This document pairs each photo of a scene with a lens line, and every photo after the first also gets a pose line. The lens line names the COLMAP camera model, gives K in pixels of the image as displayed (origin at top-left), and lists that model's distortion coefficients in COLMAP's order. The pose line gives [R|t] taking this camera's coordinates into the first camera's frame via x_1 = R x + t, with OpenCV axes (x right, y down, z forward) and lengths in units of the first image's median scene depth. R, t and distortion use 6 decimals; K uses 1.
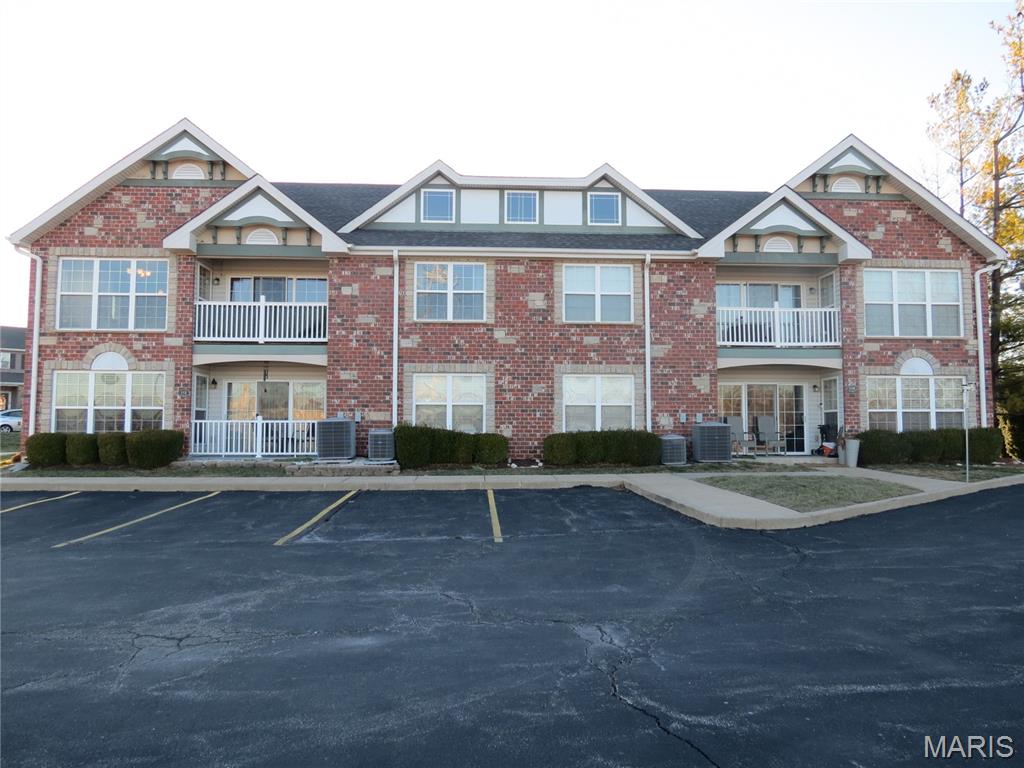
lens RADIAL K [[740.4, 0, 512.0], [0, 740.4, 384.0], [0, 0, 1]] dist [-0.020185, 0.007298]
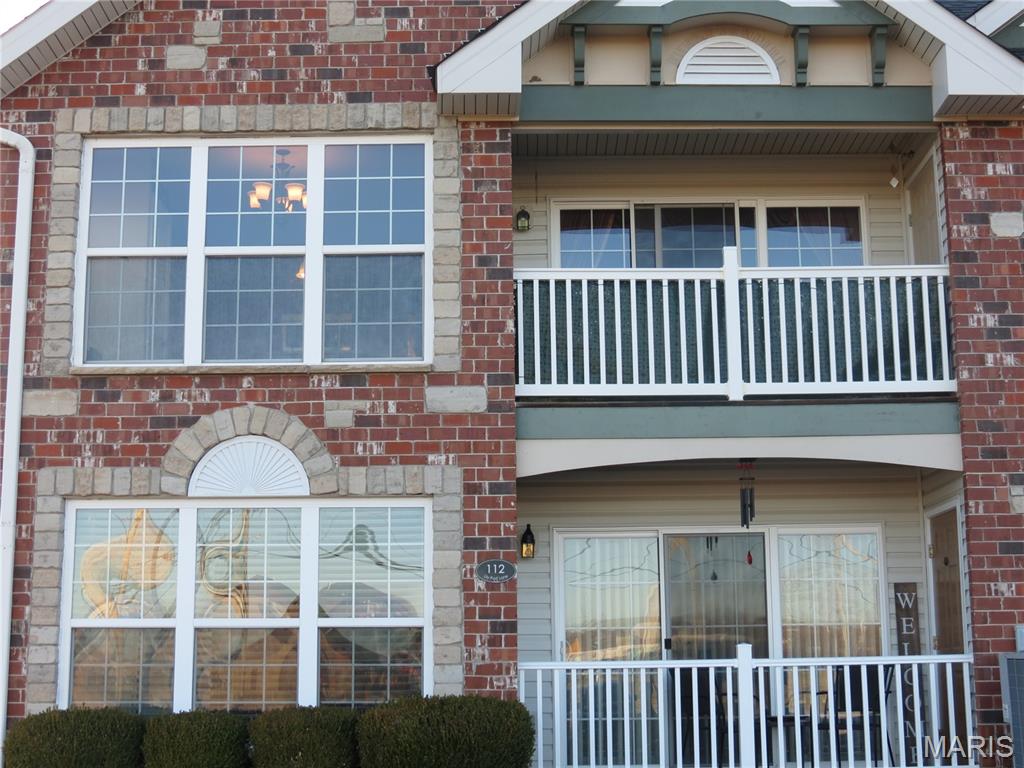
lens RADIAL K [[1535.8, 0, 512.0], [0, 1535.8, 384.0], [0, 0, 1]] dist [-0.107894, 0.032215]
pose [[0.998576, -0.021023, -0.049023, -0.404079], [0.014982, 0.992601, -0.120492, 0.012233], [0.051194, 0.119586, 0.991503, 0.377659]]
